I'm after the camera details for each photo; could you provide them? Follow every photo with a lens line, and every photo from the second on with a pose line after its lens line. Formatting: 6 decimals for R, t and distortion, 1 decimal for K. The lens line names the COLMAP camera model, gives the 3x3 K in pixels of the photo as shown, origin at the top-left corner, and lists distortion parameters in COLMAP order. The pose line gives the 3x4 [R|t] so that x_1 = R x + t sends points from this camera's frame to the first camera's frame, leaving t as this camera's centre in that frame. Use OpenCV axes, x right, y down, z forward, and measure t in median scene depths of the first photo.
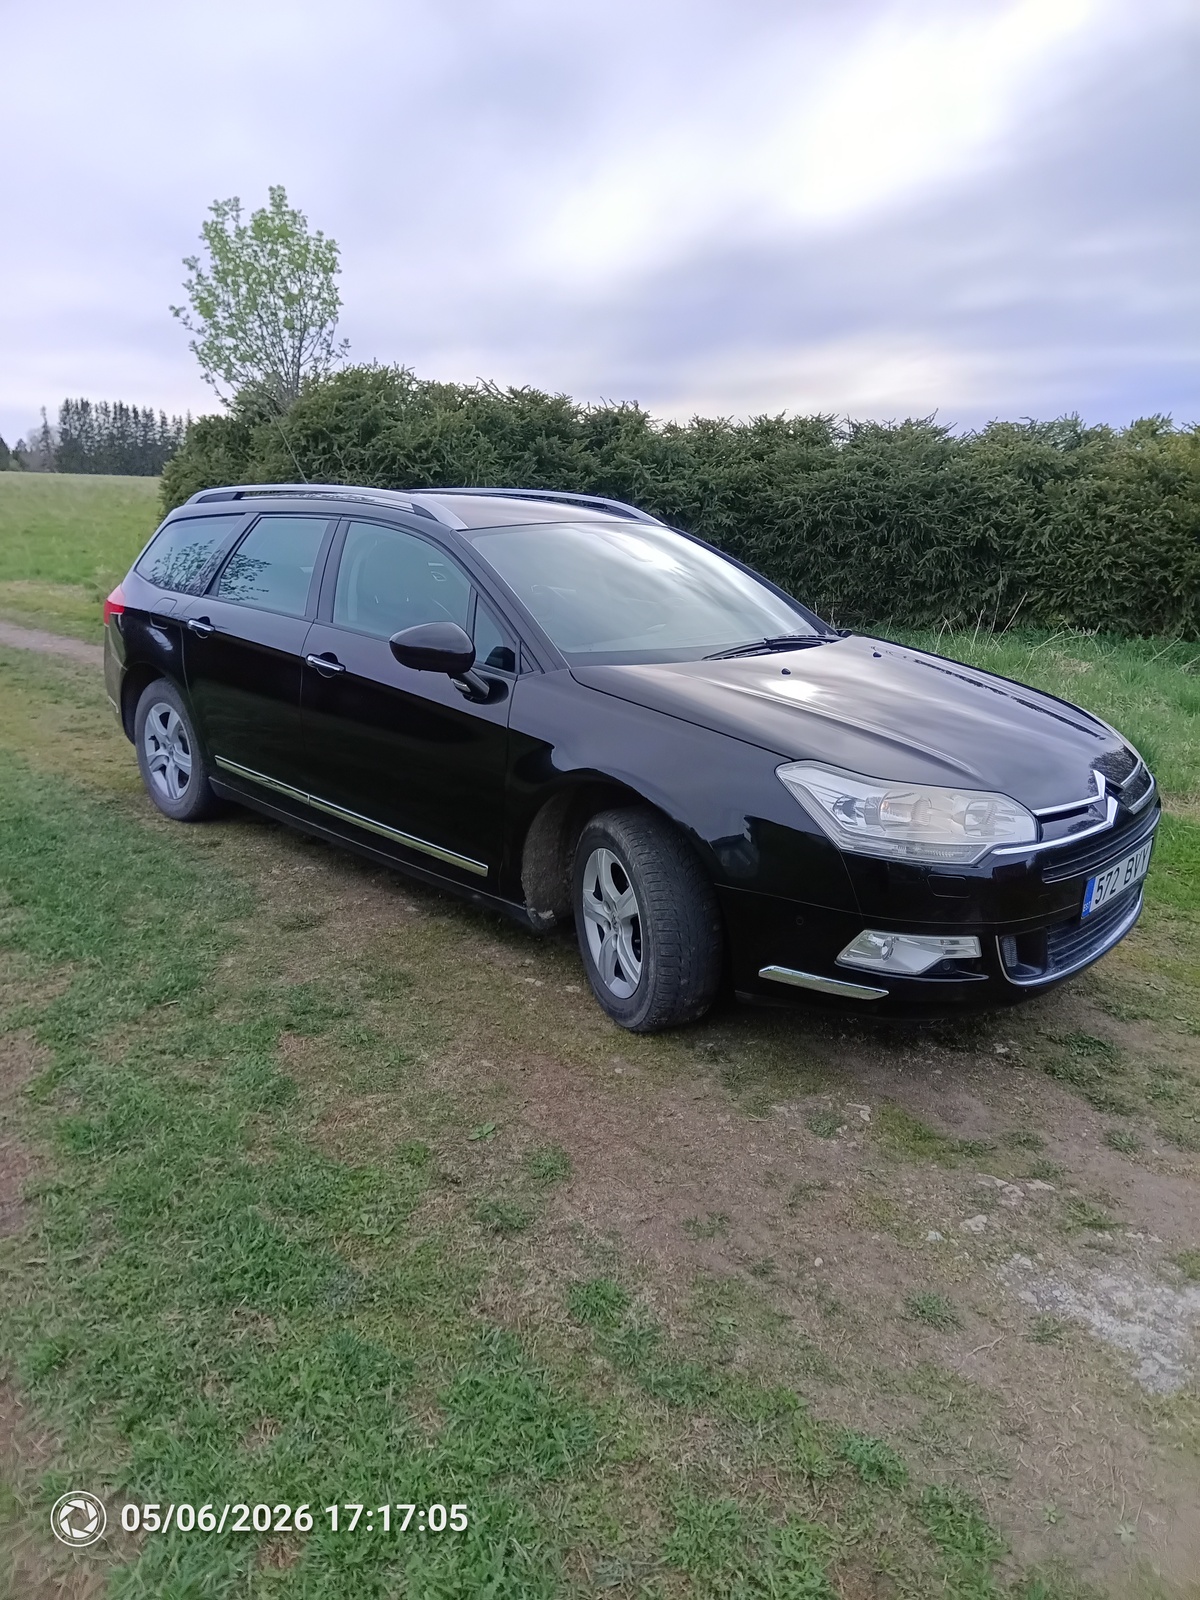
lens RADIAL K [[1076.1, 0, 604.5], [0, 1076.1, 801.7], [0, 0, 1]] dist [0.008112, 0.001722]
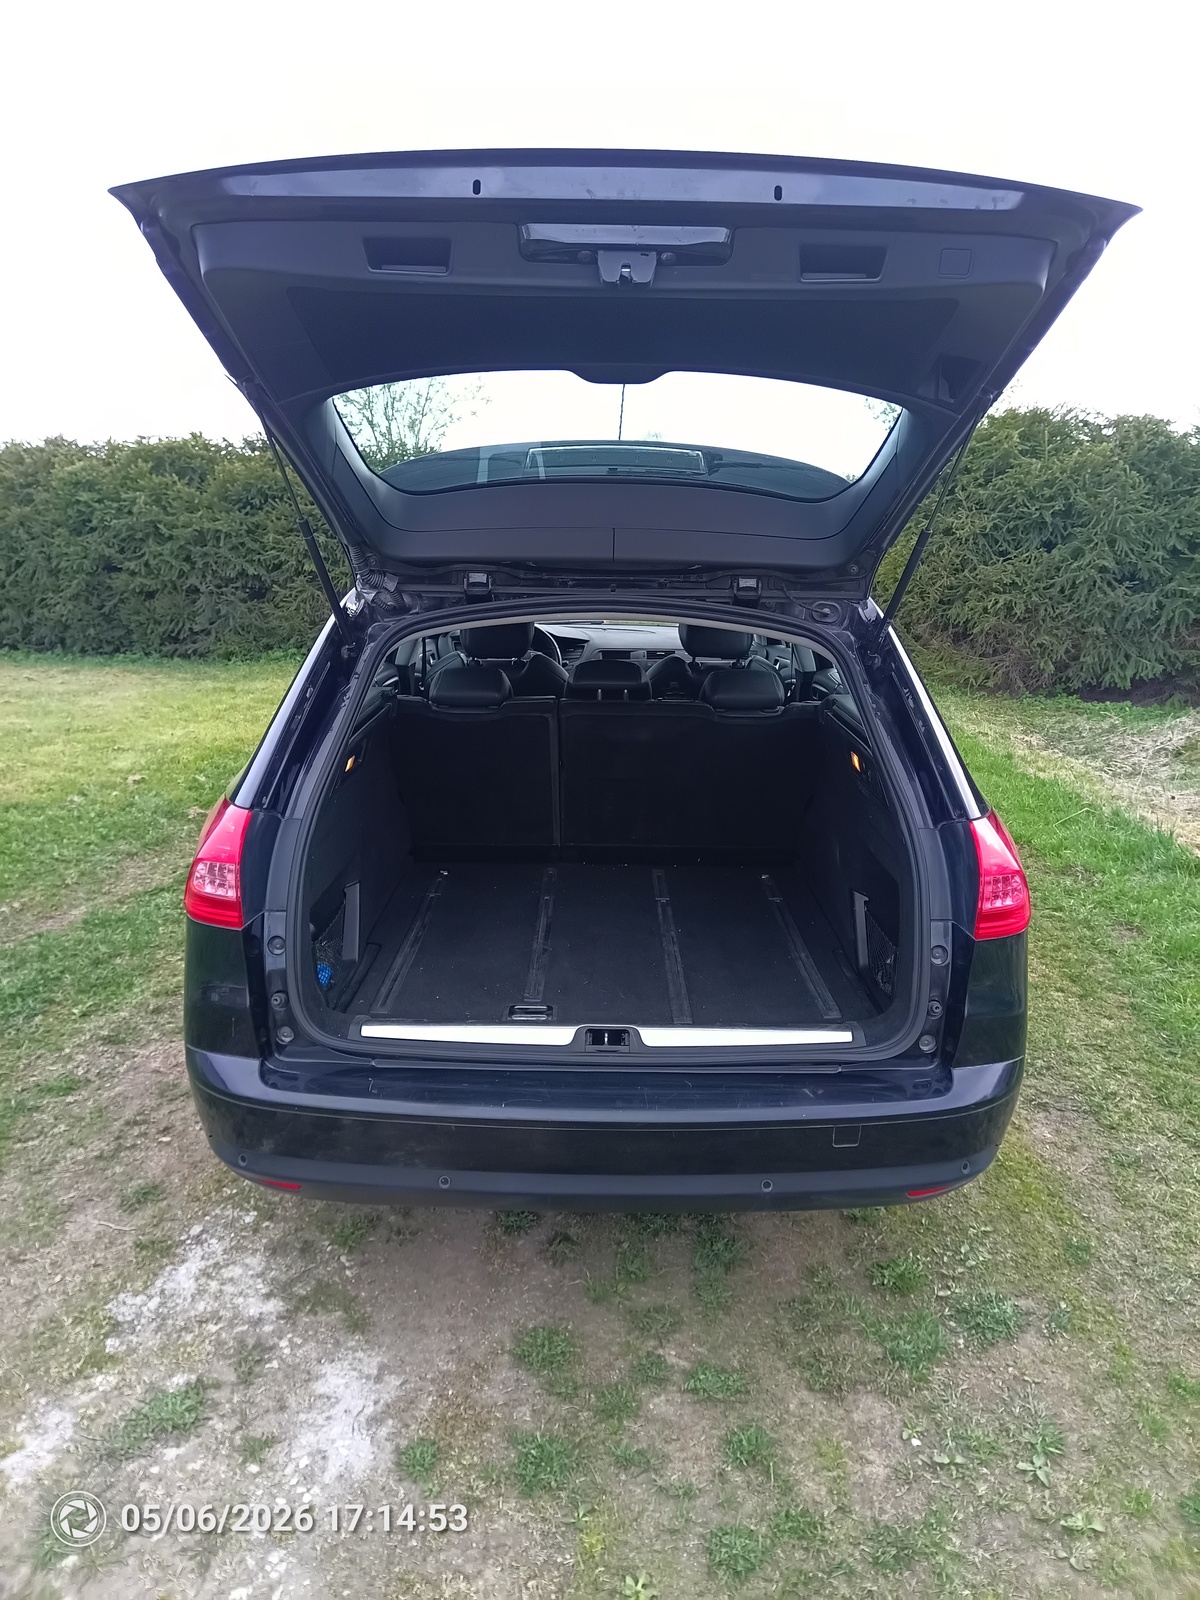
lens RADIAL K [[1082.1, 0, 606.4], [0, 1082.1, 797.7], [0, 0, 1]] dist [0.004293, 0.001231]
pose [[0.678031, 0.171172, -0.714824, 0.276697], [-0.201875, 0.978475, 0.042822, -0.022515], [0.706767, 0.115270, 0.697992, 0.091150]]
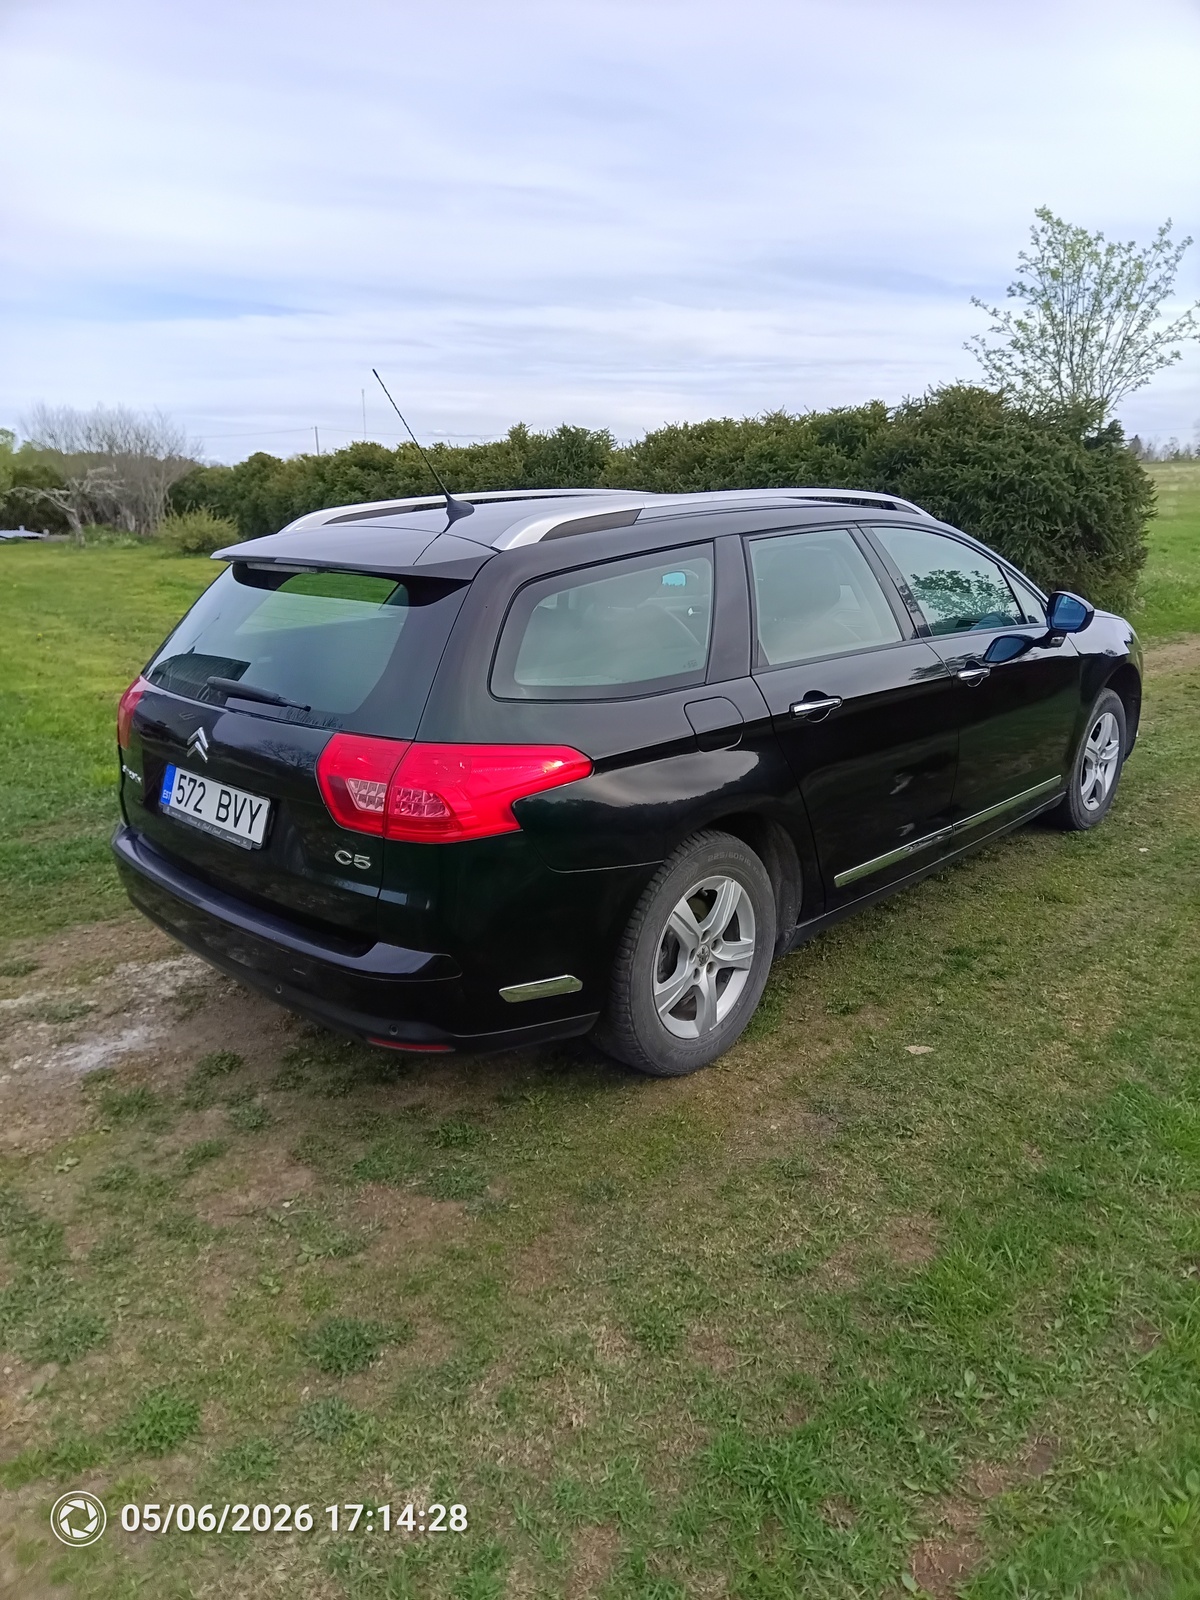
lens RADIAL K [[1082.1, 0, 606.4], [0, 1082.1, 797.7], [0, 0, 1]] dist [0.004293, 0.001231]
pose [[-0.009025, 0.259669, -0.965656, 0.397898], [-0.265161, 0.930503, 0.252694, -0.076854], [0.964162, 0.258335, 0.060456, 0.287060]]
